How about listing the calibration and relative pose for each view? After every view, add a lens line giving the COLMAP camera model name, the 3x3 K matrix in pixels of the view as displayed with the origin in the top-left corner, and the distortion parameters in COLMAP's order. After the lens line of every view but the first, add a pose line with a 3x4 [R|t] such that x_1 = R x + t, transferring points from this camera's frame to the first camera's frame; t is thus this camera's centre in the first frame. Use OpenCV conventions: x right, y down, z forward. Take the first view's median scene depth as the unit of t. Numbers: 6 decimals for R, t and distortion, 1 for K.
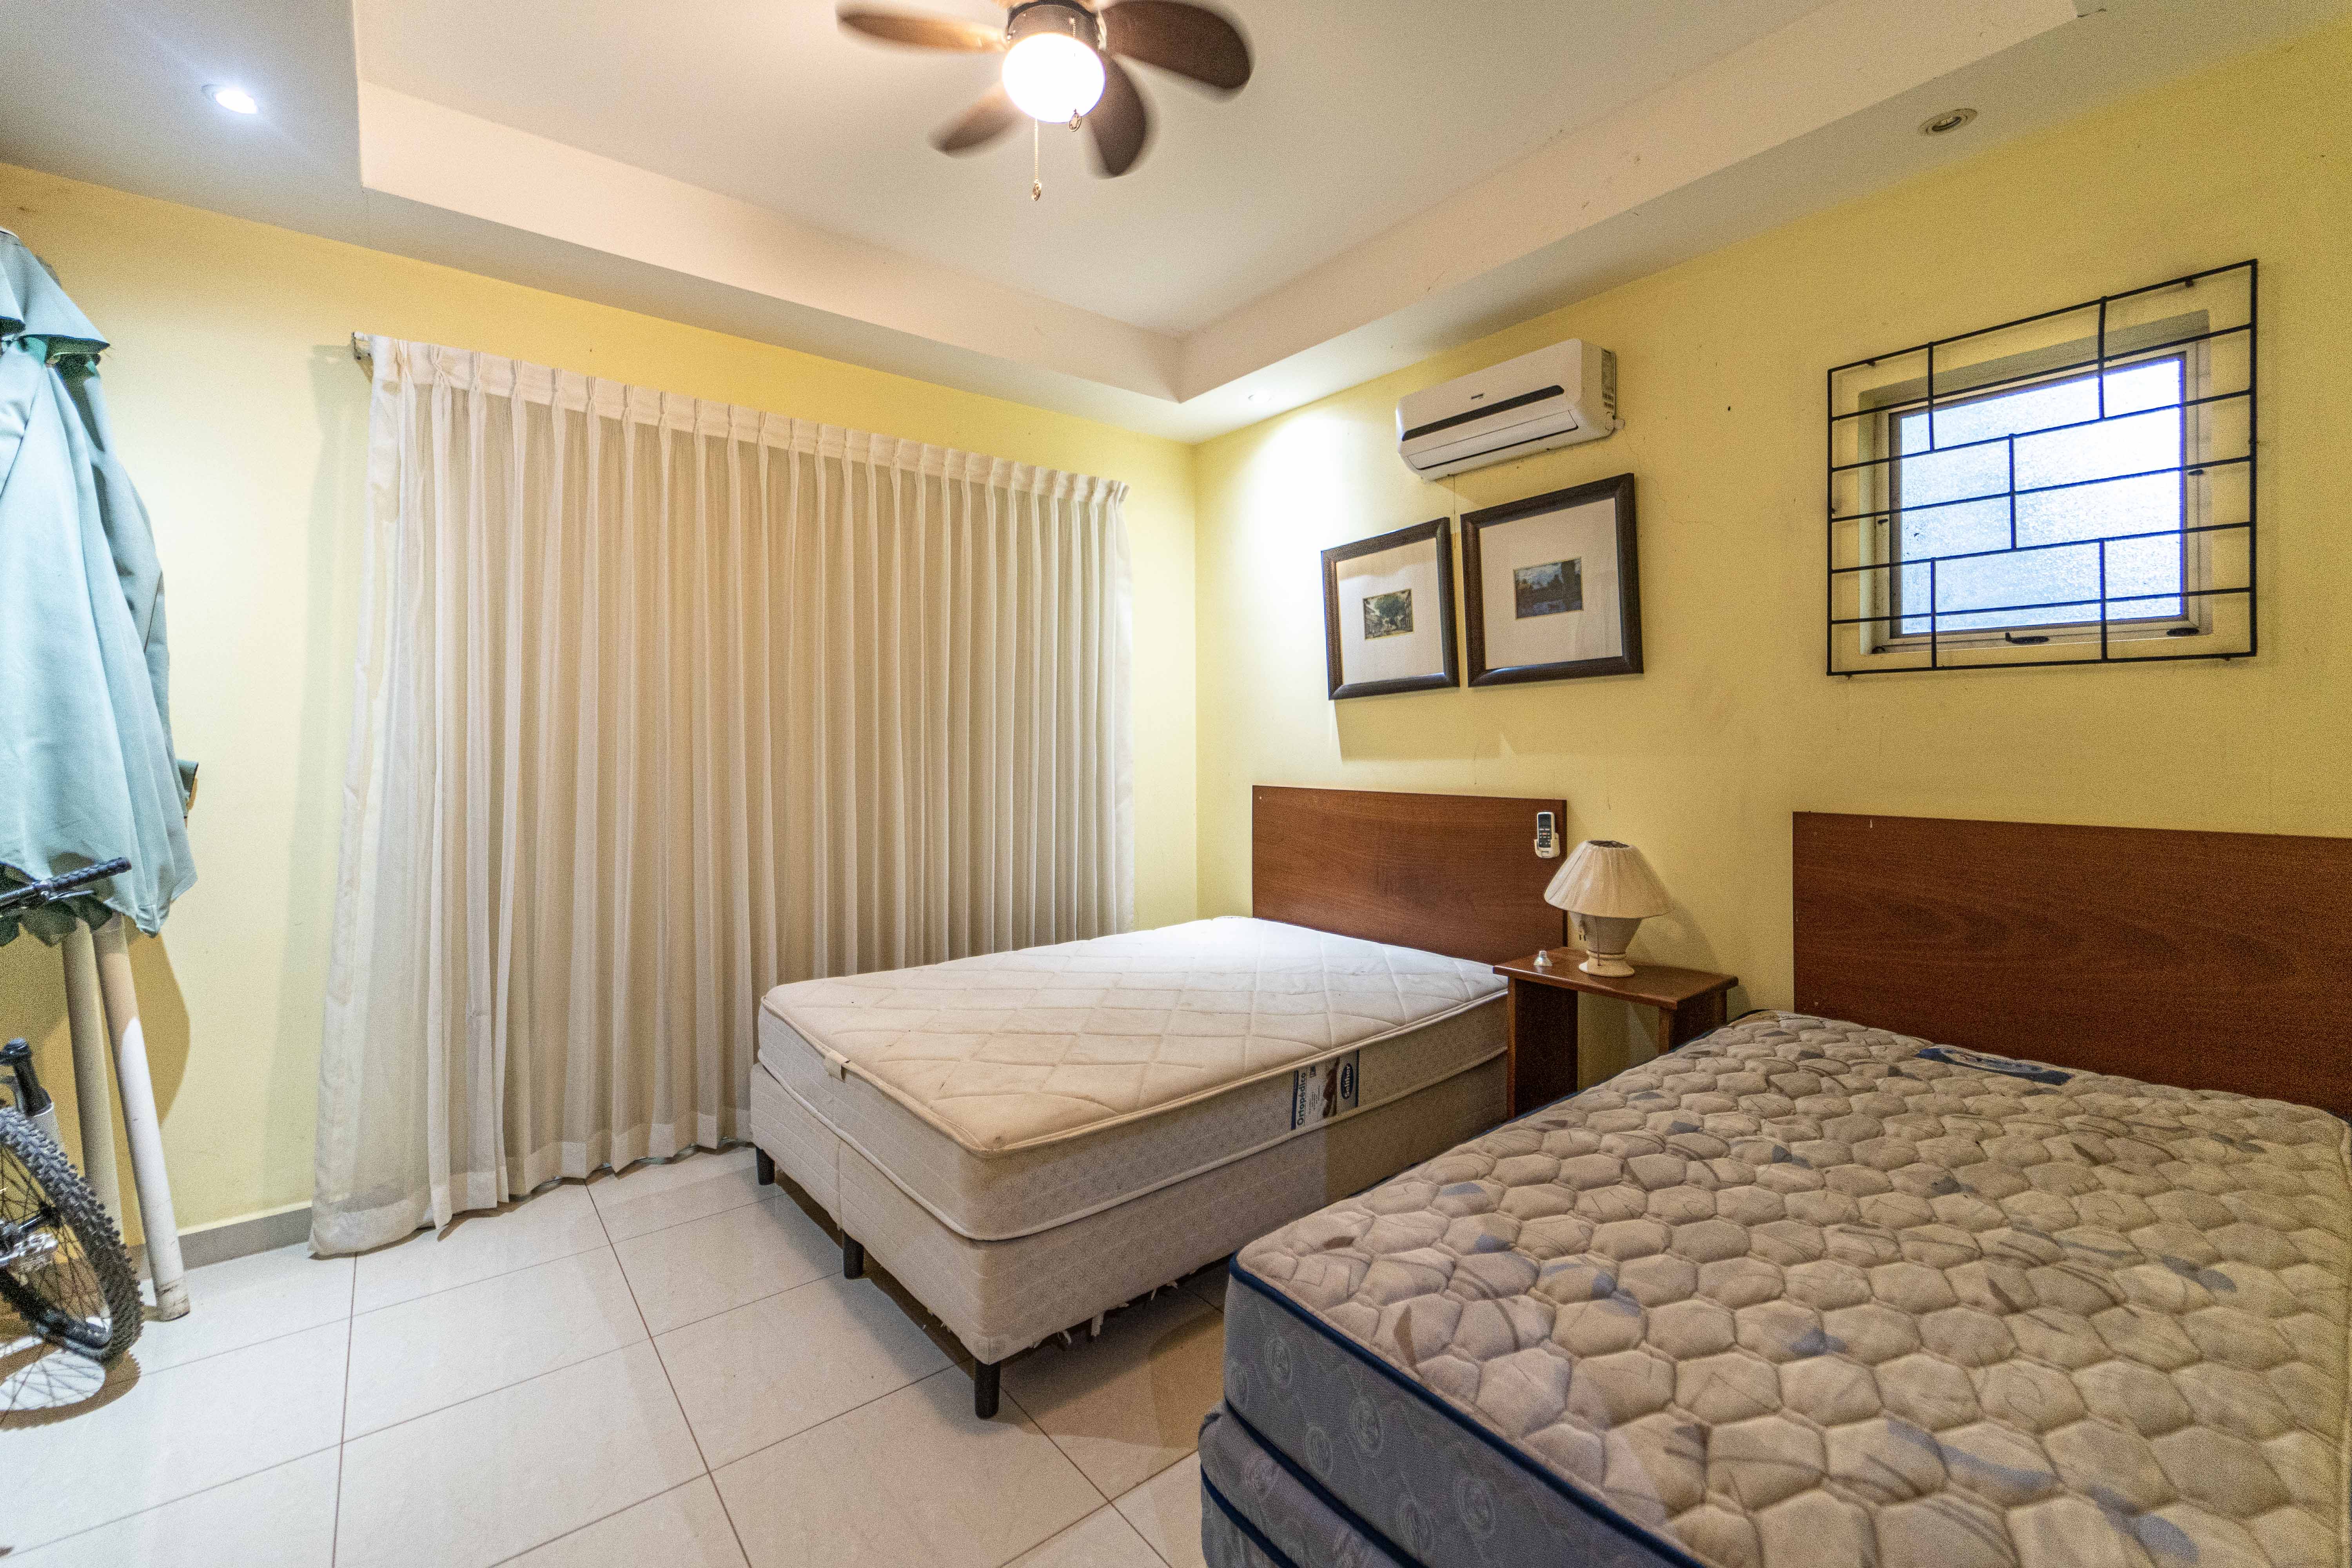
lens RADIAL K [[964.8, 0, 1183.9], [0, 964.8, 772.6], [0, 0, 1]] dist [0.000420, 0.000048]
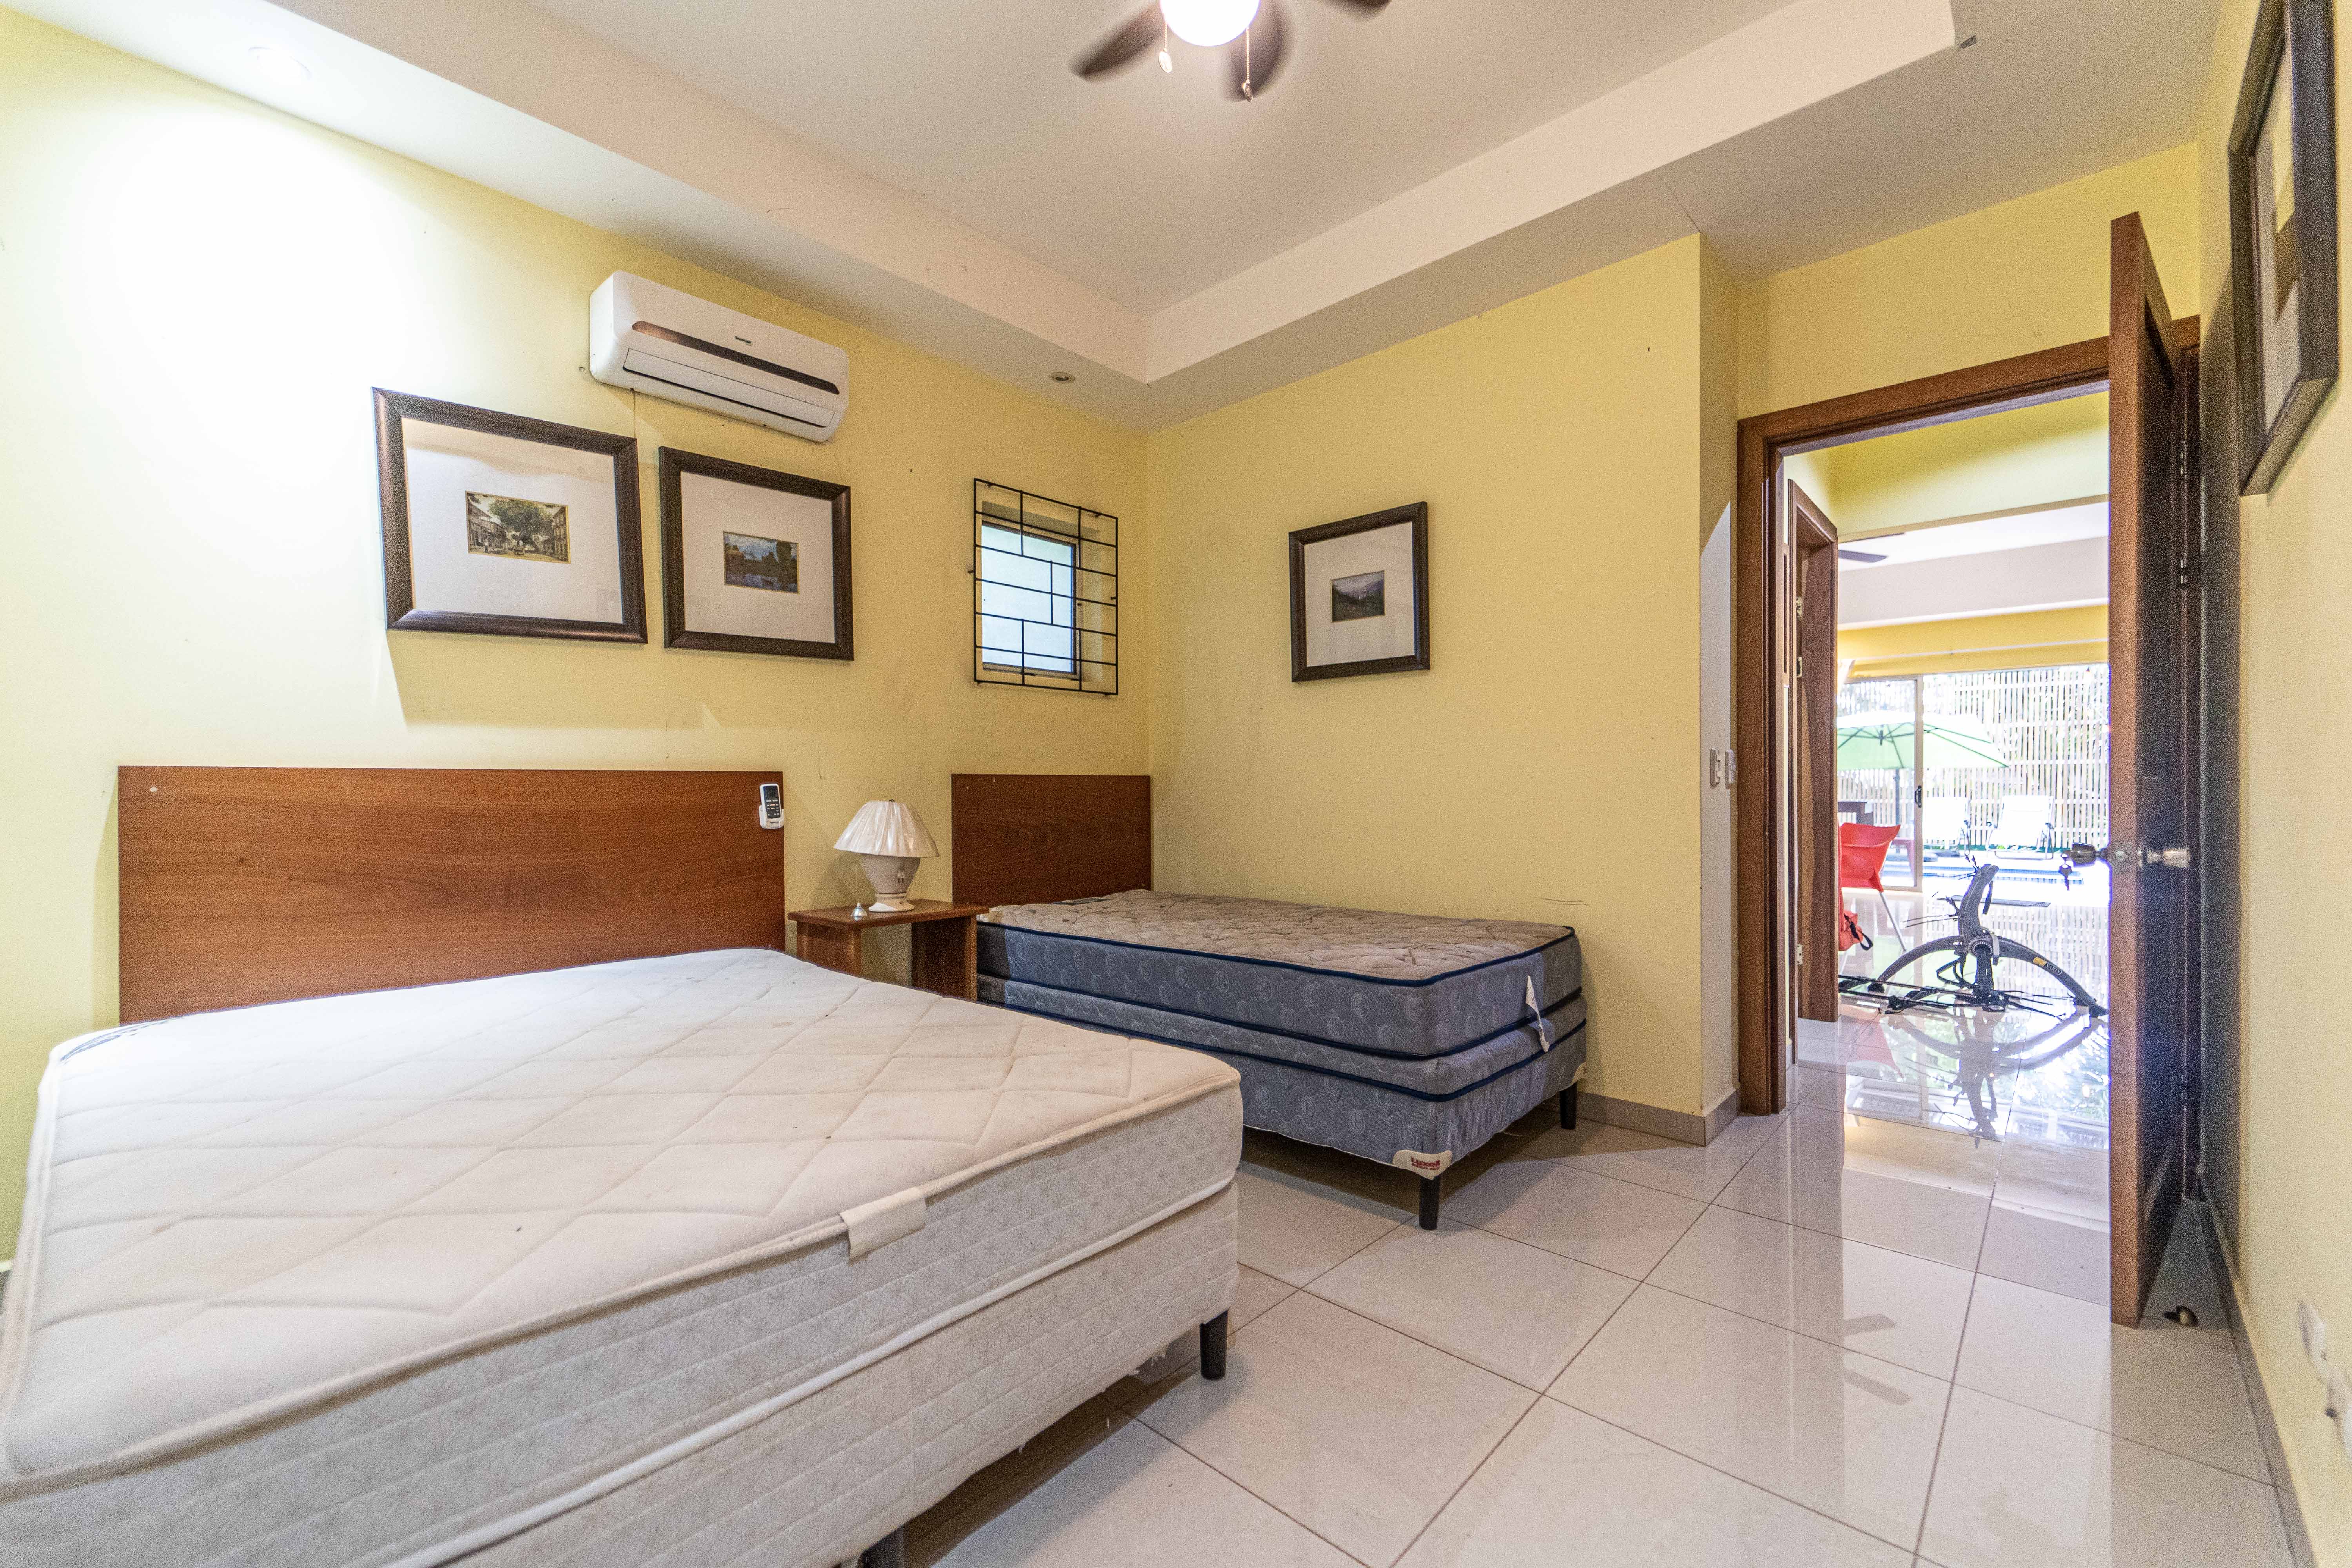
lens RADIAL K [[964.8, 0, 1183.9], [0, 964.8, 772.6], [0, 0, 1]] dist [0.000420, 0.000048]
pose [[-0.141000, -0.015685, 0.989885, -0.666247], [0.004495, 0.999854, 0.016483, 0.013938], [-0.989999, 0.006774, -0.140909, 0.684283]]
